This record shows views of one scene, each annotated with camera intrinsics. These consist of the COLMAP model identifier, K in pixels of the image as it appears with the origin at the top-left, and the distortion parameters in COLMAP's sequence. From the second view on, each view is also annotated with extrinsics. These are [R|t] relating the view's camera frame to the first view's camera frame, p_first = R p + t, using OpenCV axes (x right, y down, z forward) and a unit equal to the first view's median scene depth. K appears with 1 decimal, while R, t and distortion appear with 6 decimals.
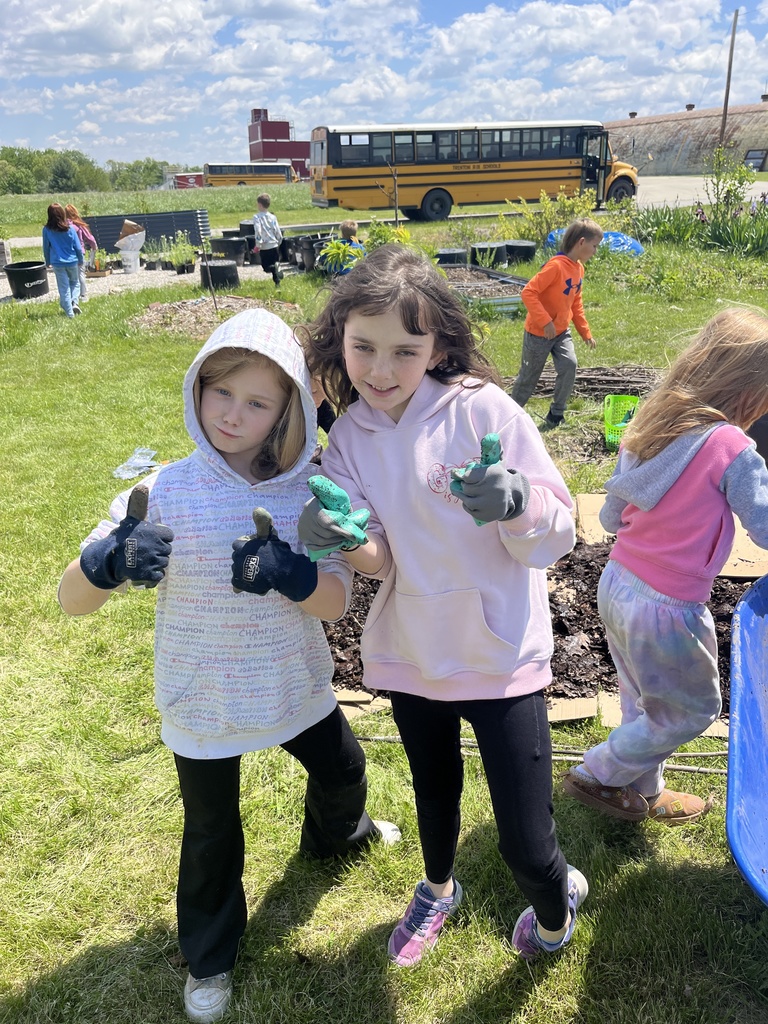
lens RADIAL K [[777.3, 0, 384.0], [0, 777.3, 512.0], [0, 0, 1]] dist [0.072033, -0.089385]
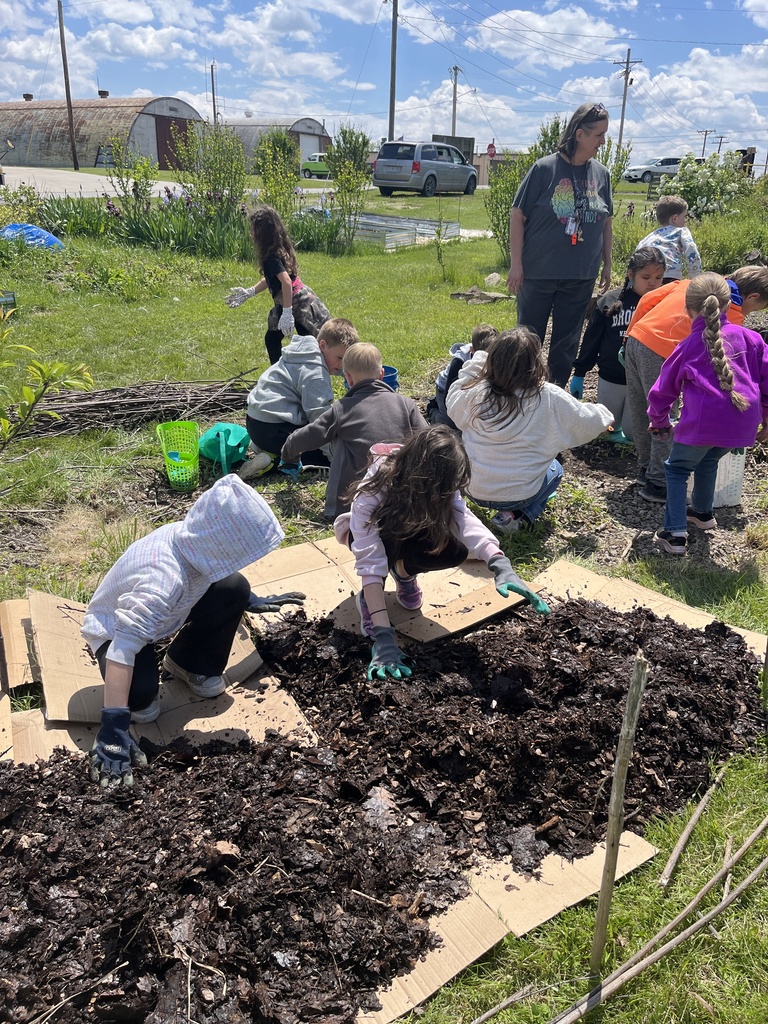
lens RADIAL K [[777.3, 0, 384.0], [0, 777.3, 512.0], [0, 0, 1]] dist [0.072033, -0.089385]
pose [[0.744486, -0.222242, 0.629562, -0.029311], [0.218438, 0.972153, 0.084868, -0.032186], [-0.630892, 0.074337, 0.772301, 0.094361]]
